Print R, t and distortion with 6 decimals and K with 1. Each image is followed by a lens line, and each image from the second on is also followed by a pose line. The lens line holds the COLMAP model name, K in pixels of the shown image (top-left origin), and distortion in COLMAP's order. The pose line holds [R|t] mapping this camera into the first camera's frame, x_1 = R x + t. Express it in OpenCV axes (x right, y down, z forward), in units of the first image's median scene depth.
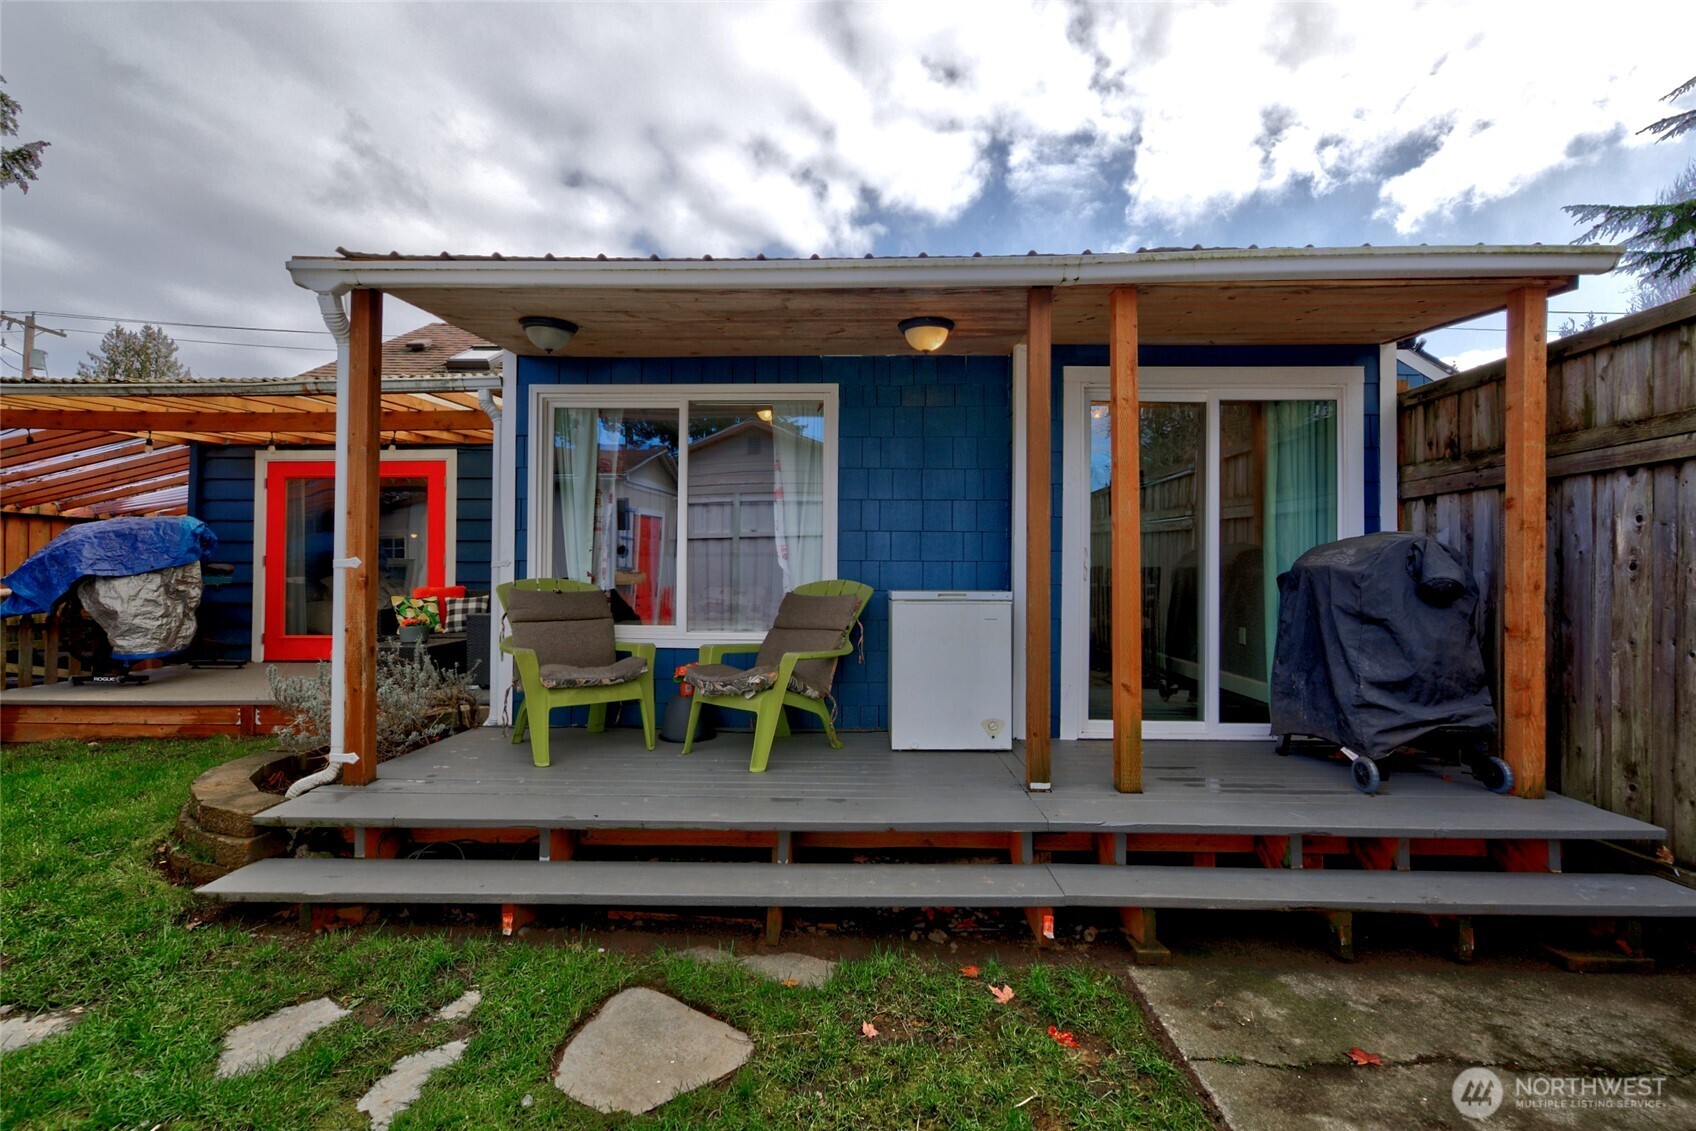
lens RADIAL K [[730.7, 0, 854.5], [0, 730.7, 564.2], [0, 0, 1]] dist [0.000596, 0.002681]
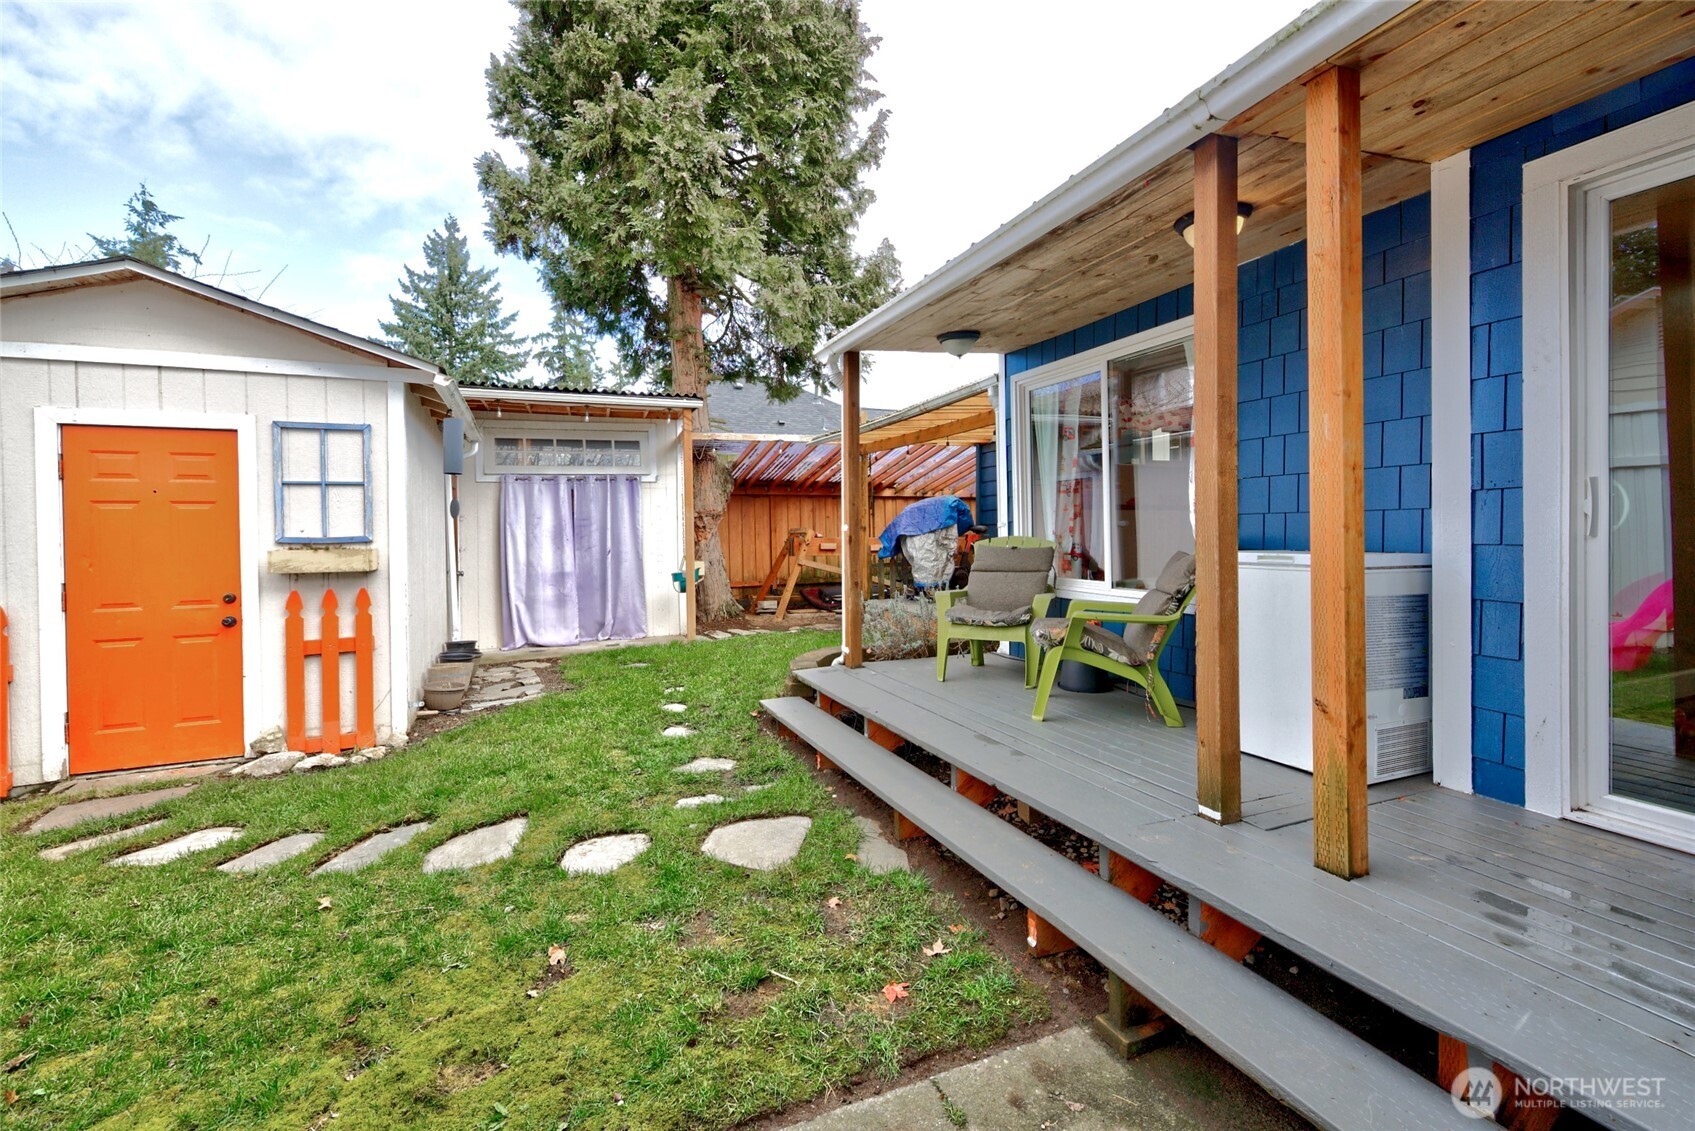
lens RADIAL K [[730.3, 0, 856.1], [0, 730.3, 540.7], [0, 0, 1]] dist [0.000596, 0.002681]
pose [[0.416623, 0.003664, -0.909072, 0.654645], [0.023591, 0.999612, 0.014840, 0.003155], [0.908773, -0.027629, 0.416375, 0.302013]]
